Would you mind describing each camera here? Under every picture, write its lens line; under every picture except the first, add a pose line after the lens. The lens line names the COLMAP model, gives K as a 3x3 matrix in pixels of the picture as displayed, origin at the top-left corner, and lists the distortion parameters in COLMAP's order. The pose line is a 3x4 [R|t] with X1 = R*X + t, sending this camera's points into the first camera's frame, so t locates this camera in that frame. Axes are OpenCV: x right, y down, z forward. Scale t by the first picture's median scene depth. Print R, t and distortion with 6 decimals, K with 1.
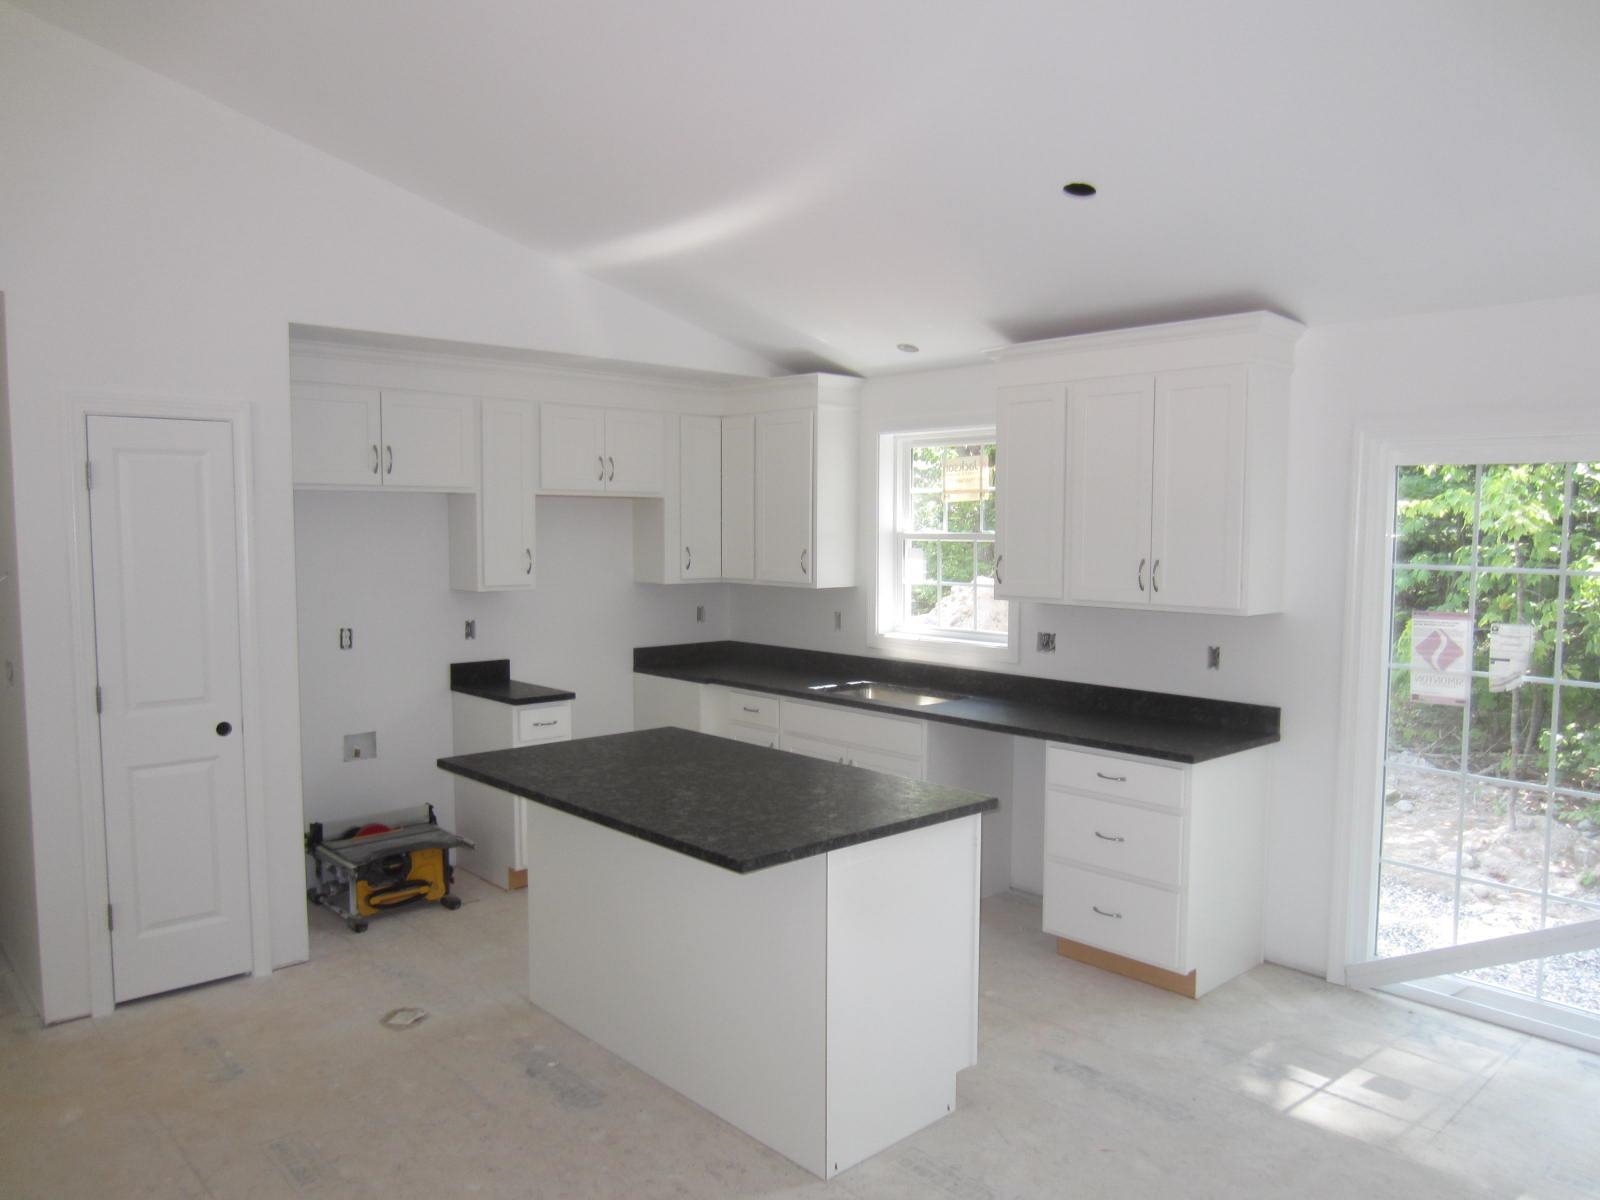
lens RADIAL K [[1162.6, 0, 802.6], [0, 1162.6, 610.0], [0, 0, 1]] dist [0.003349, 0.001070]
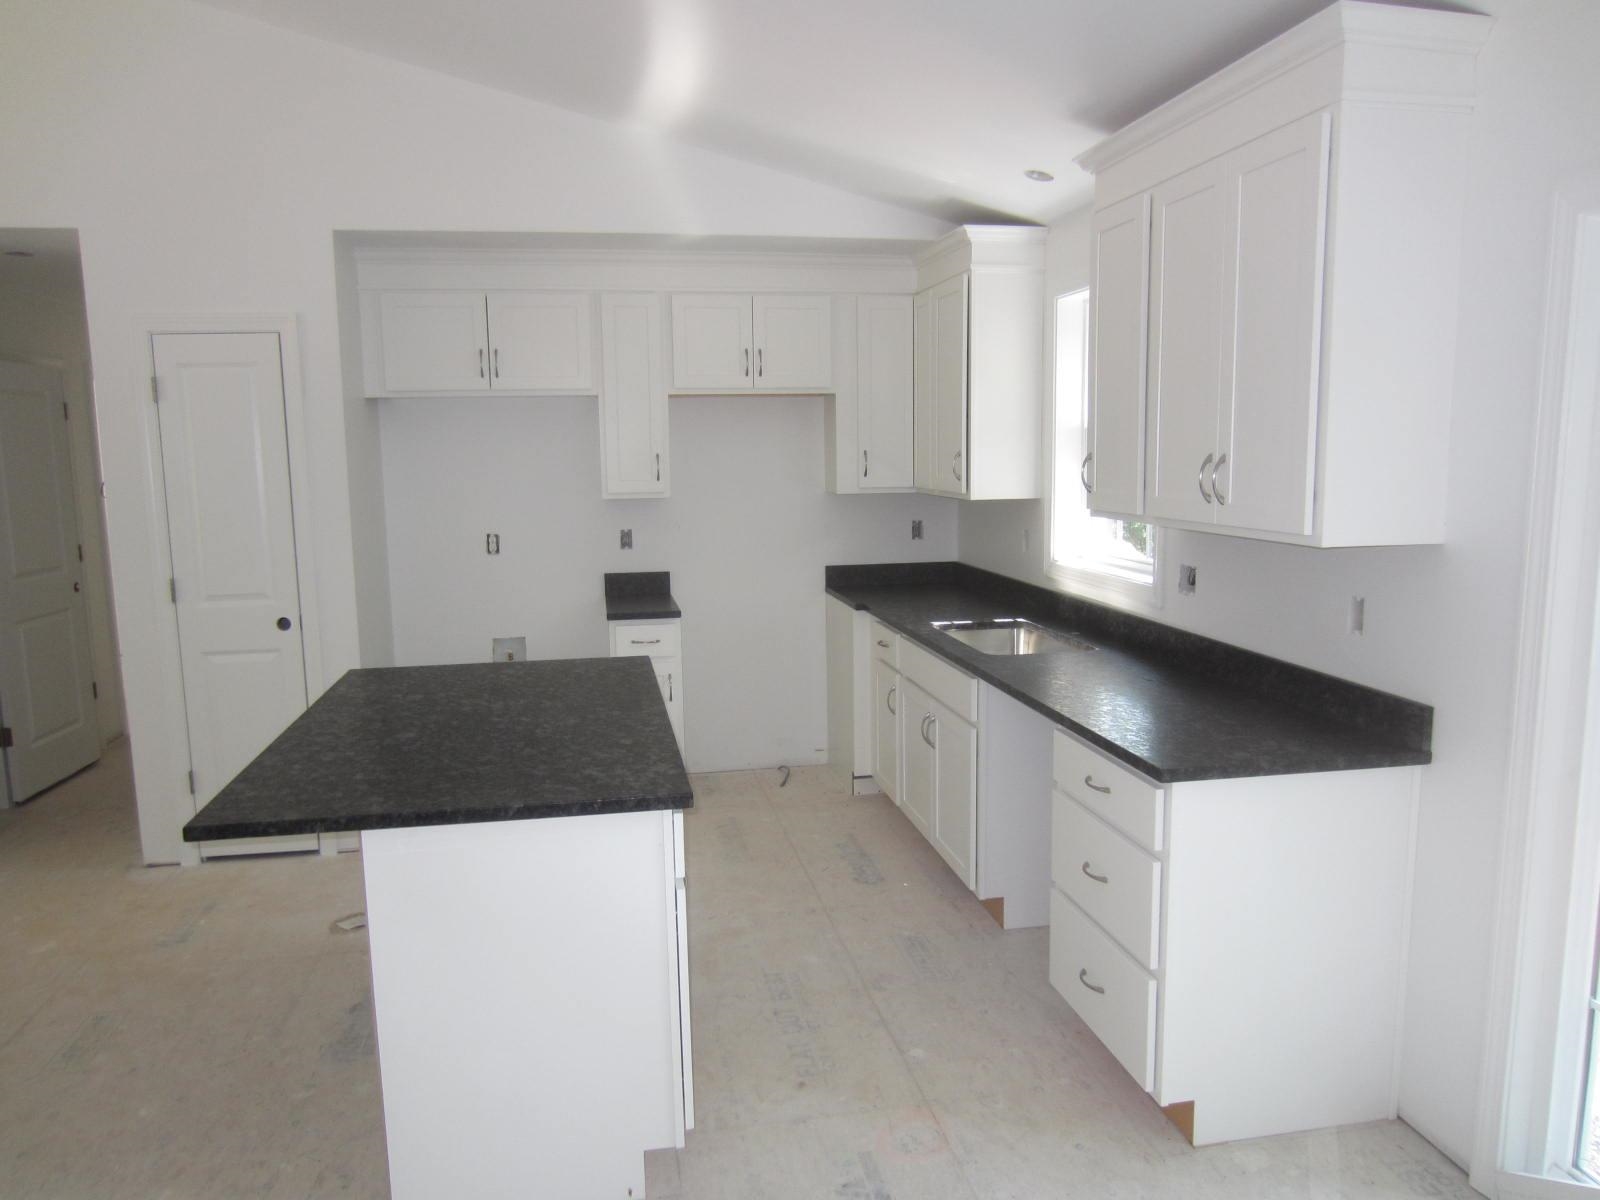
lens RADIAL K [[1157.0, 0, 800.0], [0, 1157.0, 600.0], [0, 0, 1]] dist [-0.009990, -0.003573]
pose [[0.844934, 0.055658, -0.531967, 0.369691], [-0.021292, 0.997283, 0.070524, -0.003634], [0.534447, -0.048261, 0.843823, 0.283383]]
